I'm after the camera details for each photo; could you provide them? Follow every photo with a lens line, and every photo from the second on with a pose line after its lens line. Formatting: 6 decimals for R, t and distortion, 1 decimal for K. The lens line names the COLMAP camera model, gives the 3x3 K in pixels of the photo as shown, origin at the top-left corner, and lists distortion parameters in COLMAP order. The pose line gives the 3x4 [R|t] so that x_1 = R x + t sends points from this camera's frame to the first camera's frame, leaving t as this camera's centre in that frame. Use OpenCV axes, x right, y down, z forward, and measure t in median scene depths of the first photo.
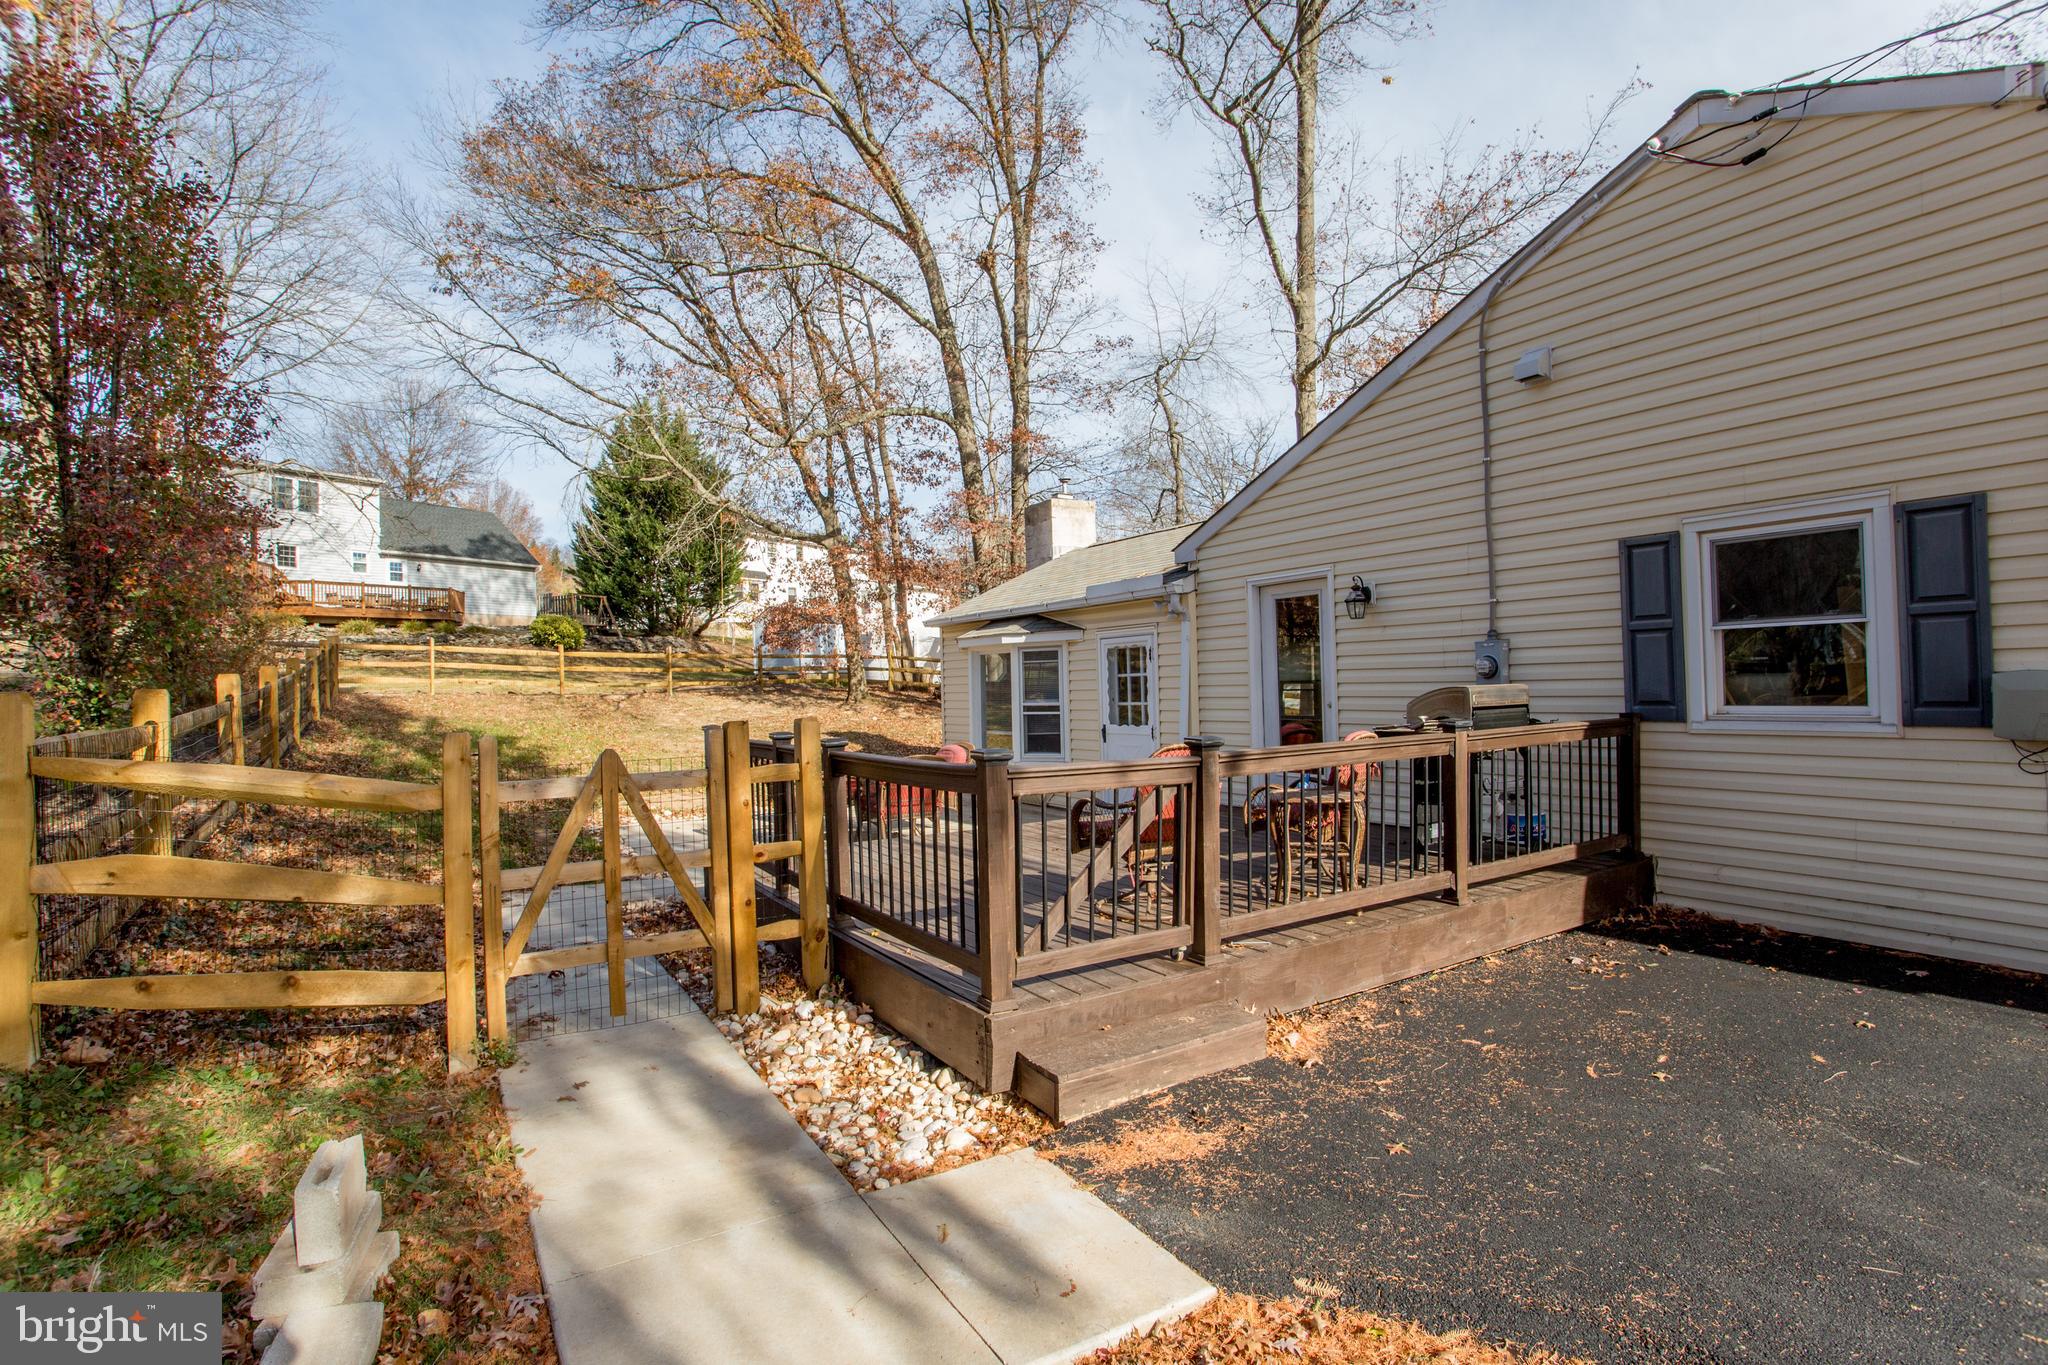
lens RADIAL K [[993.7, 0, 1020.7], [0, 993.7, 665.3], [0, 0, 1]] dist [-0.074971, 0.029613]
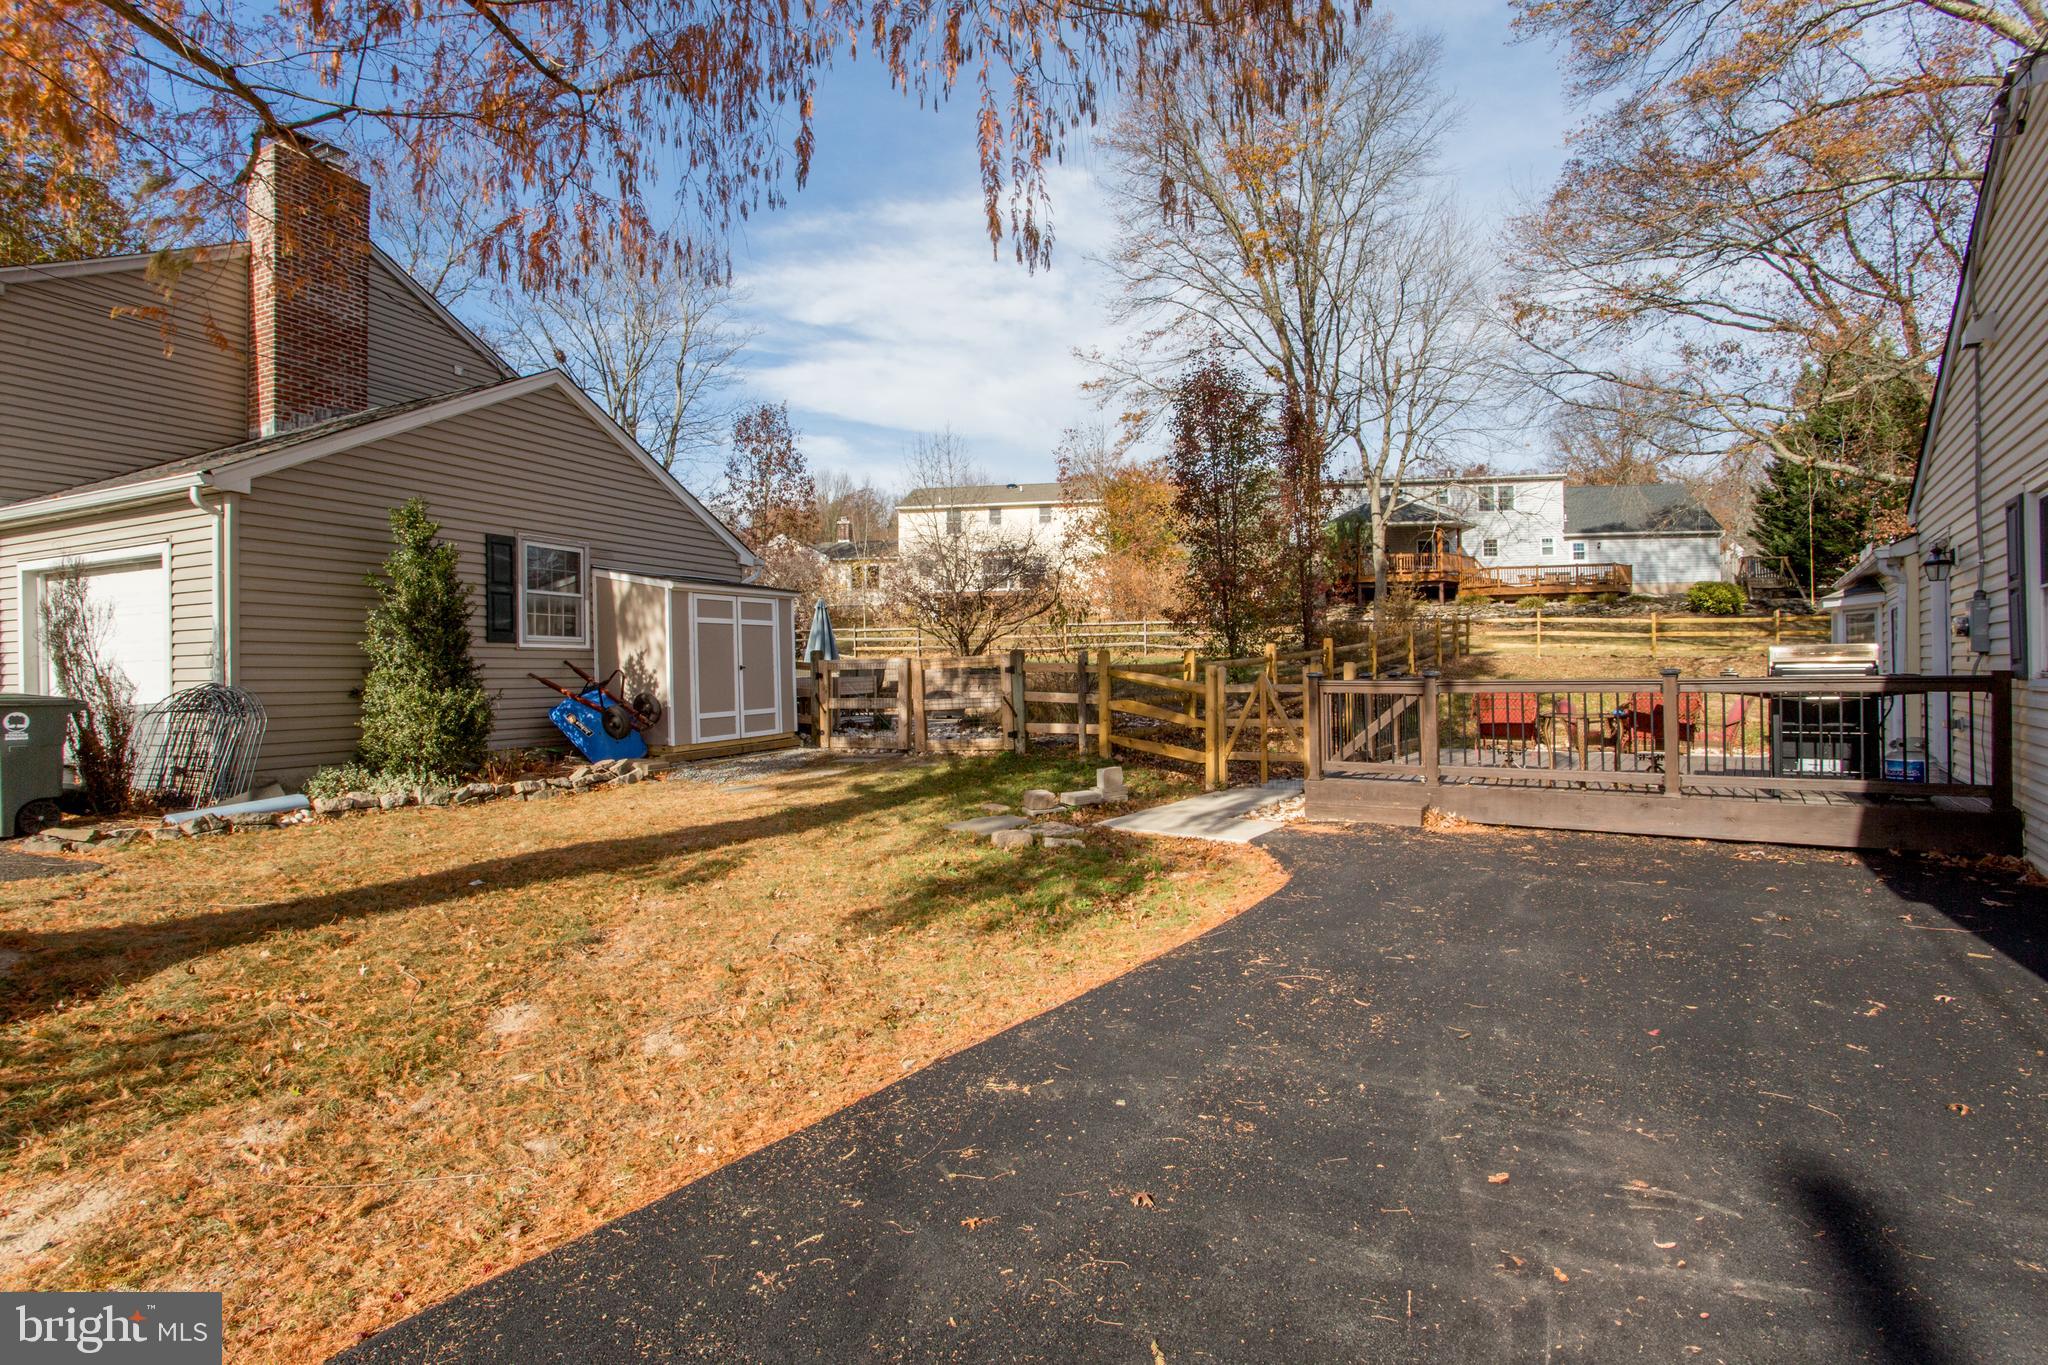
lens RADIAL K [[993.7, 0, 1039.0], [0, 993.7, 649.3], [0, 0, 1]] dist [-0.074971, 0.029613]
pose [[0.394751, -0.004531, -0.918777, 0.280663], [0.022735, 0.999730, 0.004837, -0.000346], [0.918507, -0.022798, 0.394747, -0.084154]]
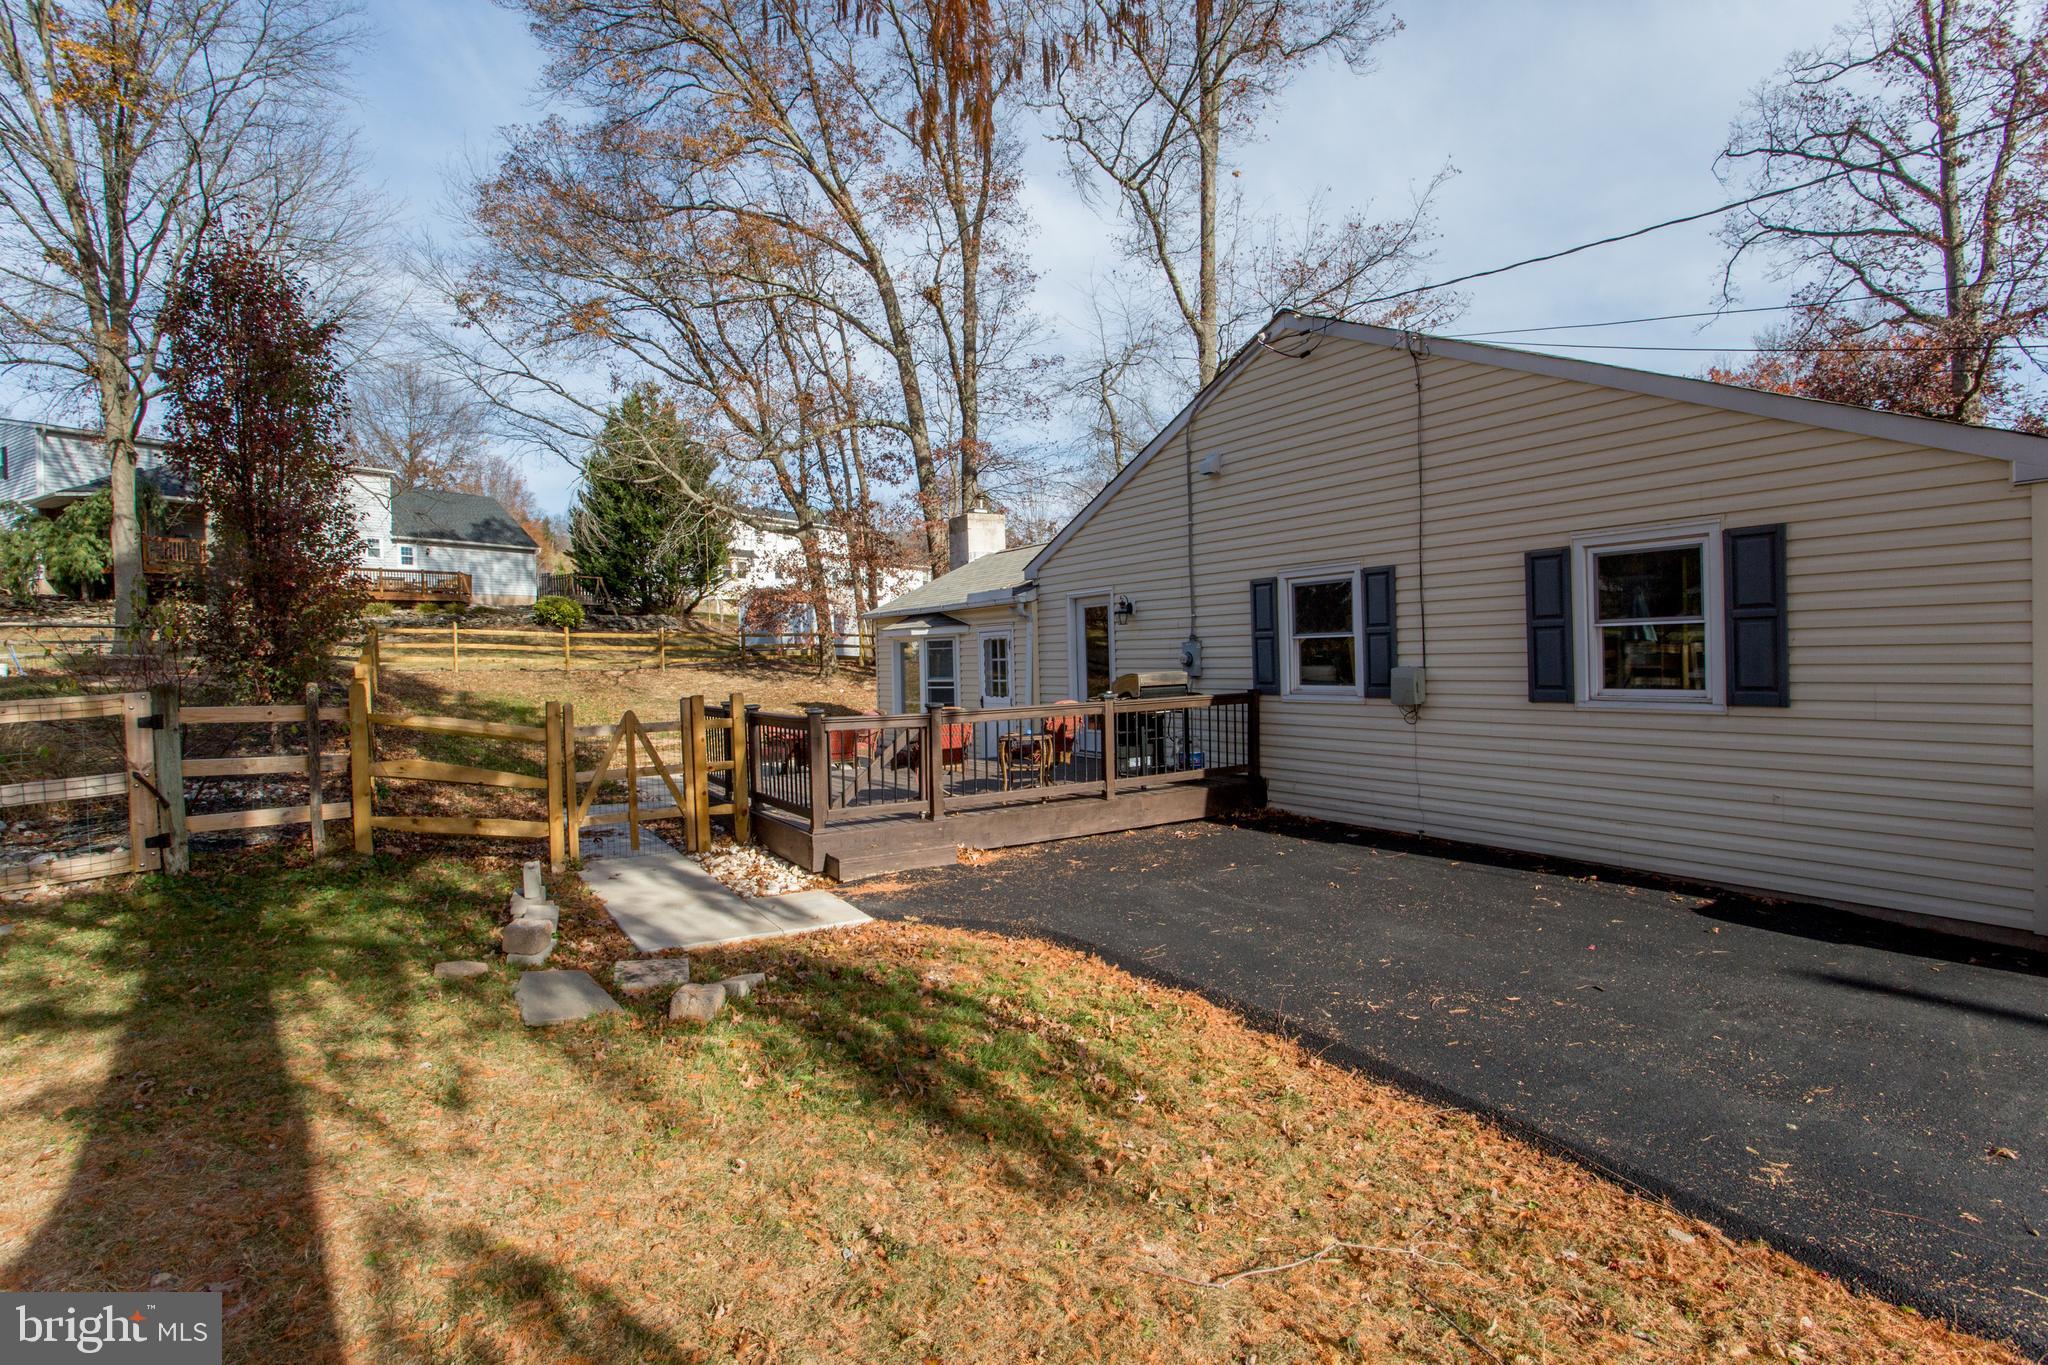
lens RADIAL K [[993.7, 0, 1028.4], [0, 993.7, 667.2], [0, 0, 1]] dist [-0.074971, 0.029613]
pose [[0.999914, -0.002892, 0.012754, 0.057032], [0.002476, 0.999468, 0.032528, -0.010107], [-0.012841, -0.032493, 0.999389, -0.156282]]
